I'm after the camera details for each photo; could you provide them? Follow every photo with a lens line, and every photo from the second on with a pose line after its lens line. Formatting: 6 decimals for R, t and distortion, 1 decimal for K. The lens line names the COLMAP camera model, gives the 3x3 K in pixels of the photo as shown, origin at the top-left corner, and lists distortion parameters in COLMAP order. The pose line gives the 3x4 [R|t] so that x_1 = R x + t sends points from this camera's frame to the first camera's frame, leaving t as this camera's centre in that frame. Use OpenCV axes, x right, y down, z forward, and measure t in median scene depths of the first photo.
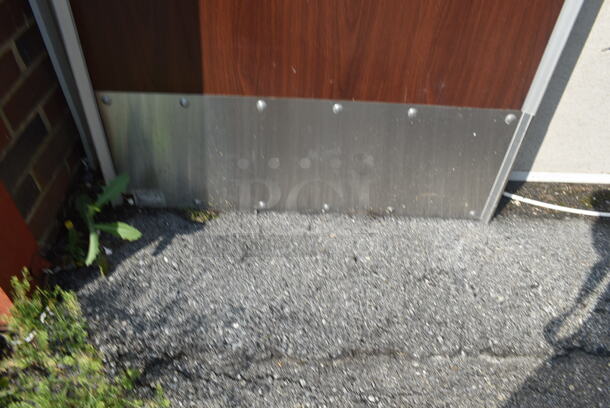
lens RADIAL K [[470.4, 0, 304.7], [0, 470.4, 204.2], [0, 0, 1]] dist [-0.009571, 0.000255]
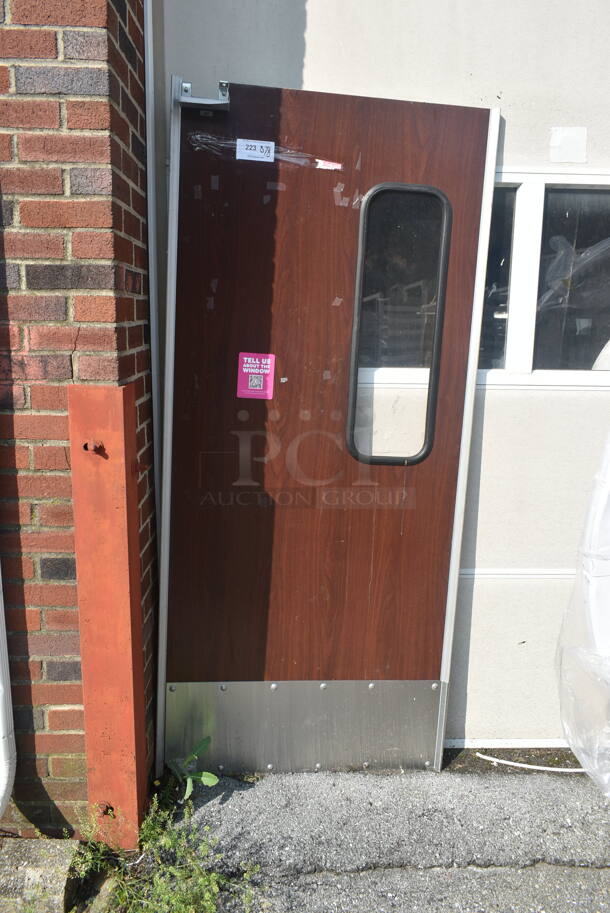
lens RADIAL K [[704.1, 0, 303.2], [0, 704.1, 455.5], [0, 0, 1]] dist [-0.009571, 0.000255]
pose [[0.999220, -0.024933, 0.030622, -0.131634], [0.037893, 0.823600, -0.565904, 0.466892], [-0.011110, 0.566623, 0.823903, -1.315464]]
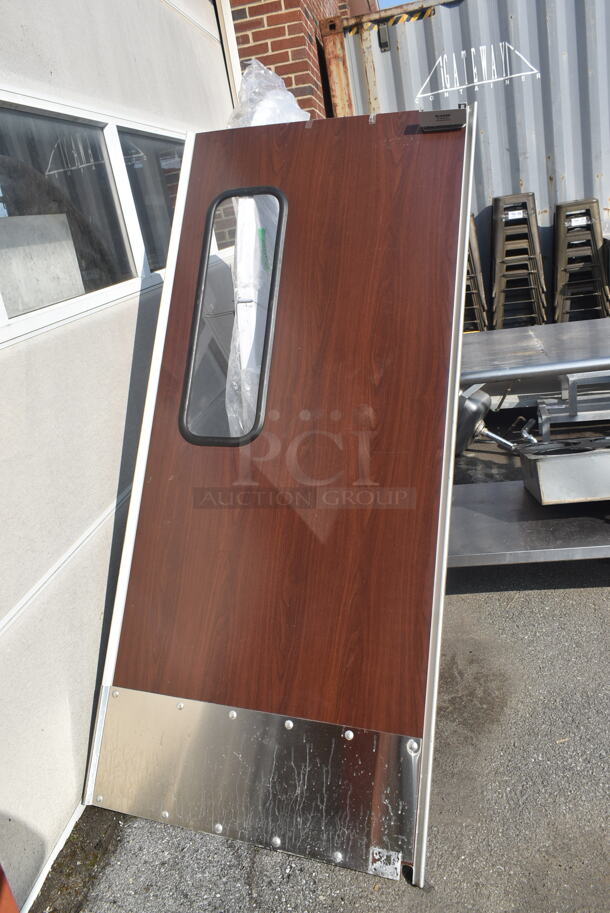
lens RADIAL K [[704.1, 0, 307.0], [0, 704.1, 454.8], [0, 0, 1]] dist [-0.009571, 0.000255]
pose [[0.120464, -0.368945, 0.921612, -1.093543], [0.806835, 0.577264, 0.125632, -0.399053], [-0.578364, 0.728455, 0.367217, -0.506651]]
